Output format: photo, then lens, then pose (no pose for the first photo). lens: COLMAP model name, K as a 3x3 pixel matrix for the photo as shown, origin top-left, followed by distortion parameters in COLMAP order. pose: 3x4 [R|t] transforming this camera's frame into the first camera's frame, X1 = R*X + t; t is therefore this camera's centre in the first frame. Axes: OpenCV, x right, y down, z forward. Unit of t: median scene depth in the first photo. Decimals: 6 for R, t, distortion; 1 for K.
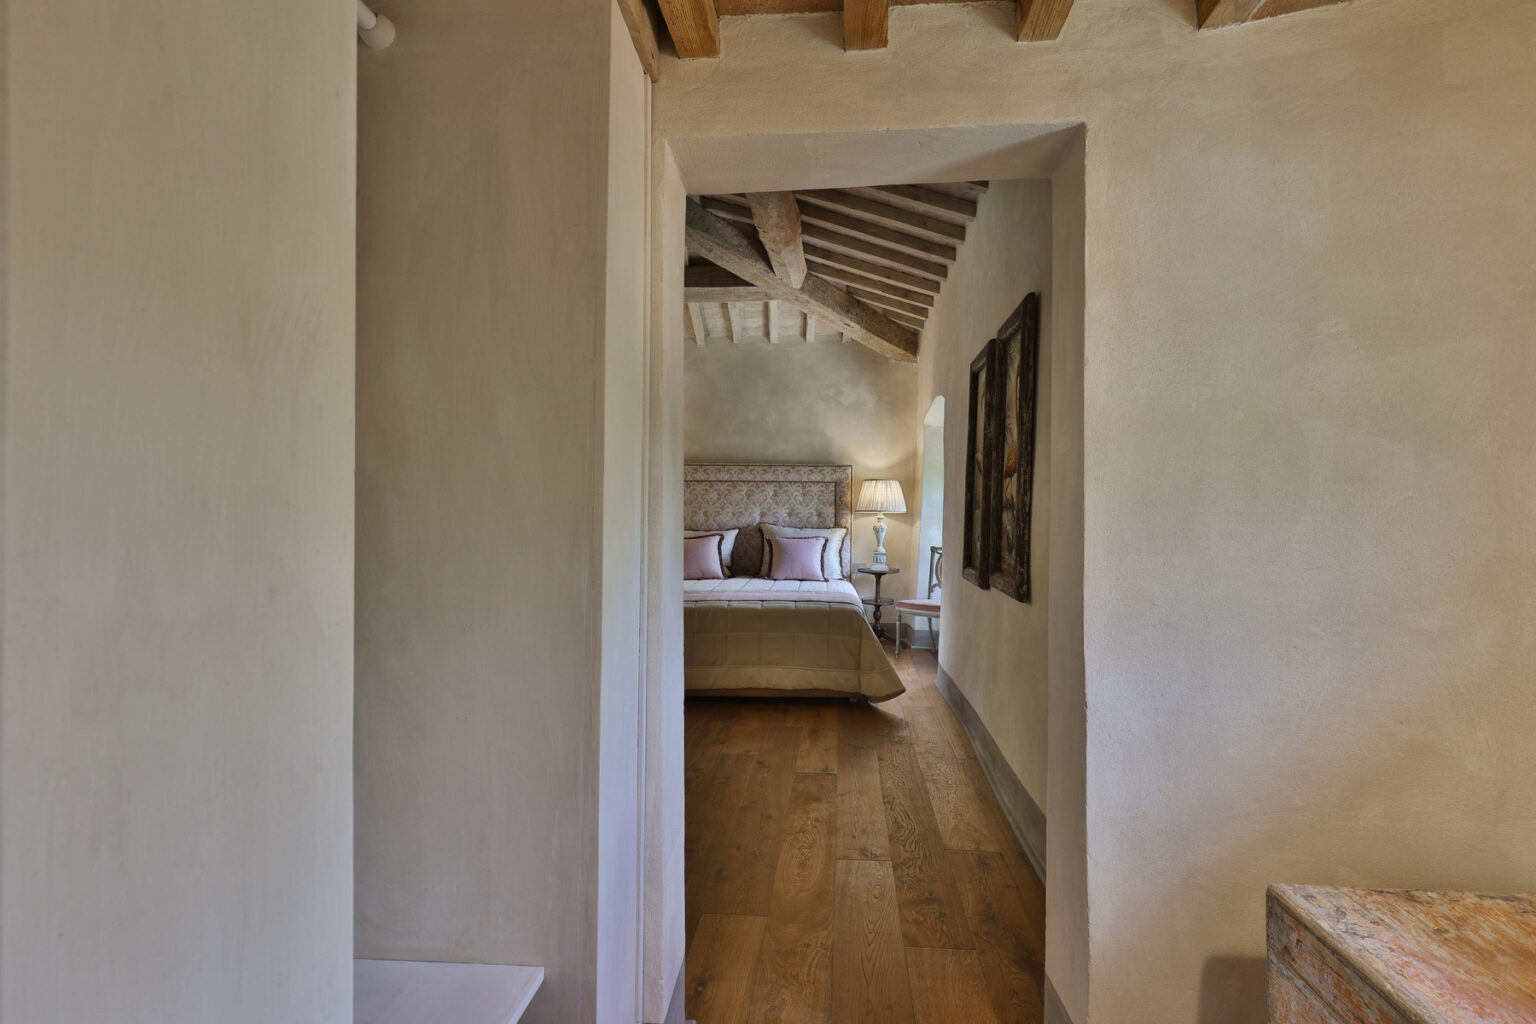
lens RADIAL K [[743.4, 0, 792.9], [0, 743.4, 518.5], [0, 0, 1]] dist [0.001920, 0.001002]
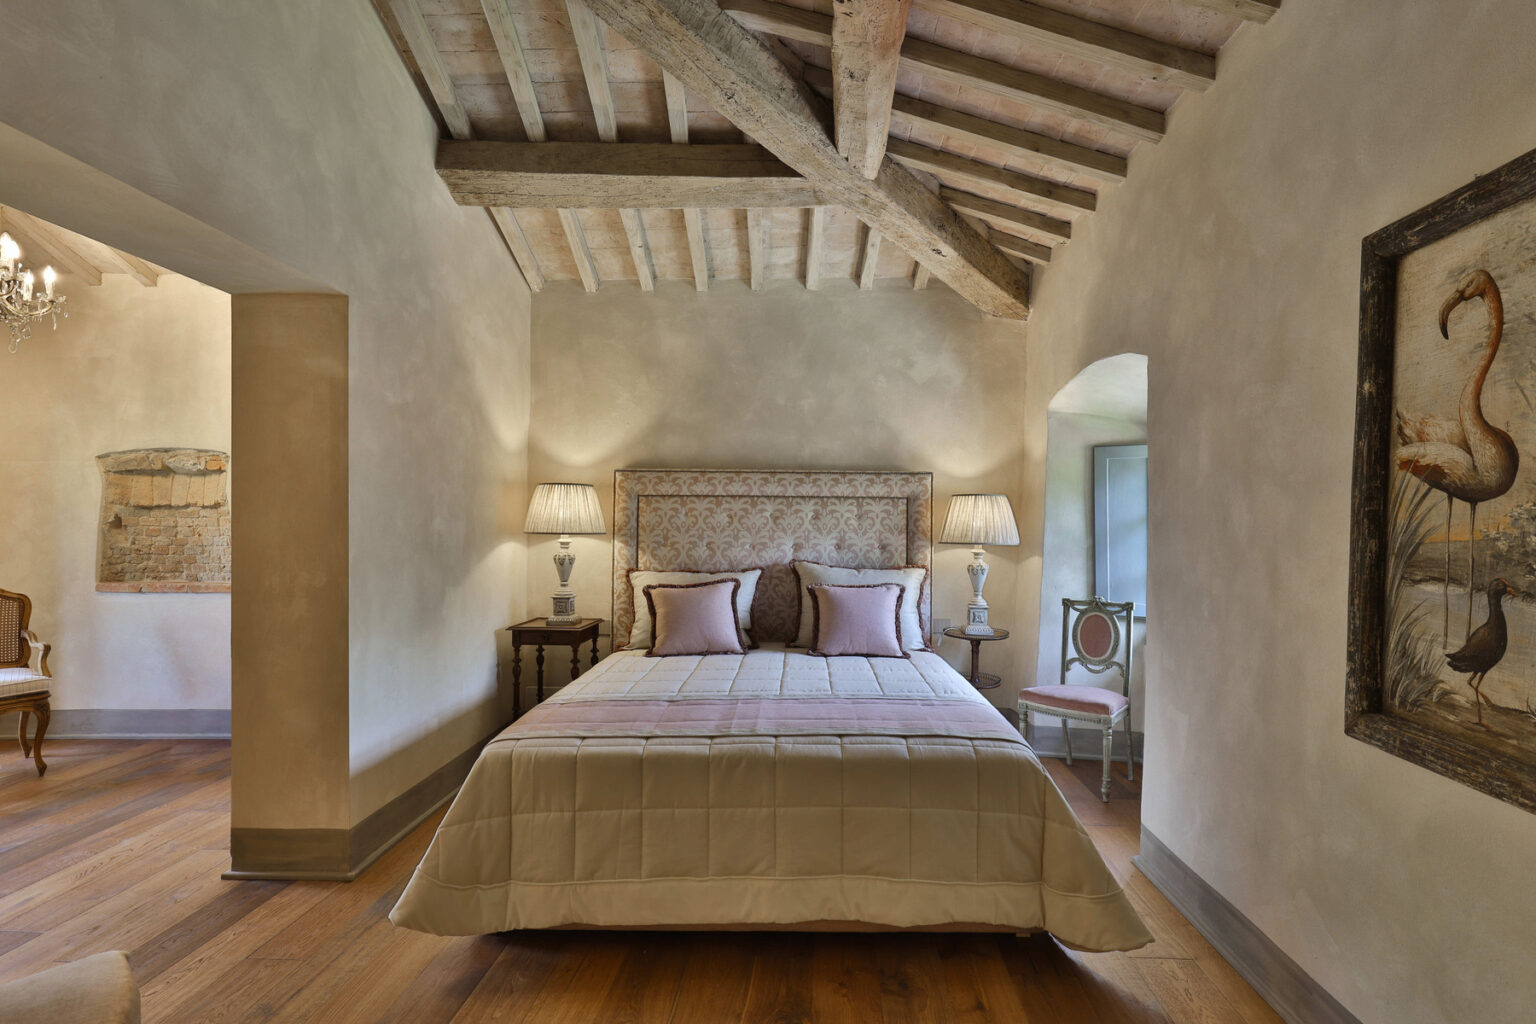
lens RADIAL K [[743.4, 0, 792.9], [0, 743.4, 518.5], [0, 0, 1]] dist [0.001920, 0.001002]
pose [[0.999632, -0.000749, 0.027108, -0.063024], [0.000975, 0.999965, -0.008318, -0.025535], [-0.027101, 0.008341, 0.999598, 0.346941]]
